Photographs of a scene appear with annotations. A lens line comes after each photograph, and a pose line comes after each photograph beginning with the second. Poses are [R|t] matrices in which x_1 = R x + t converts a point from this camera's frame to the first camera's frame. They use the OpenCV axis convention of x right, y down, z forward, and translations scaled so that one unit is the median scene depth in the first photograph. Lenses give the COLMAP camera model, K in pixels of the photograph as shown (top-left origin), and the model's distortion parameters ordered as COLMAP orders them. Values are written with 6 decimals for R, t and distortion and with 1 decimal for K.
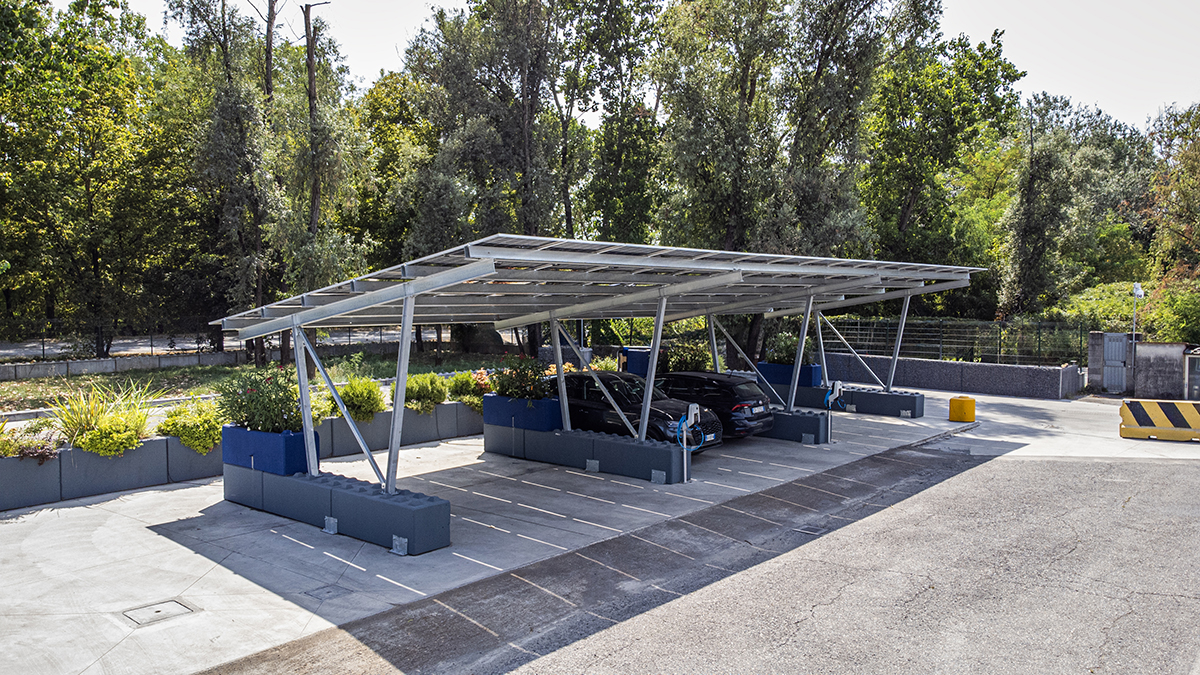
lens RADIAL K [[865.0, 0, 590.9], [0, 865.0, 365.1], [0, 0, 1]] dist [0.045141, 0.002915]
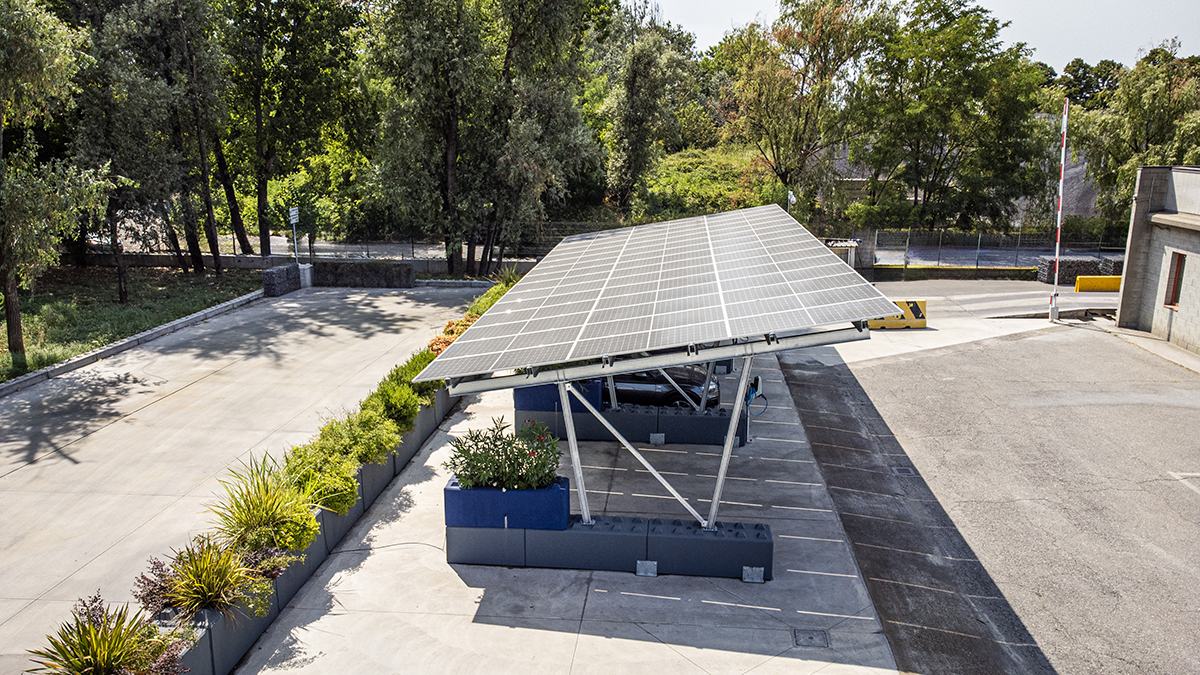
lens RADIAL K [[884.4, 0, 569.5], [0, 884.4, 337.3], [0, 0, 1]] dist [0.014044, 0.001986]
pose [[0.831797, -0.129694, 0.539716, -0.903484], [0.046305, 0.985145, 0.165367, -0.267408], [-0.553145, -0.112560, 0.825446, 0.199795]]
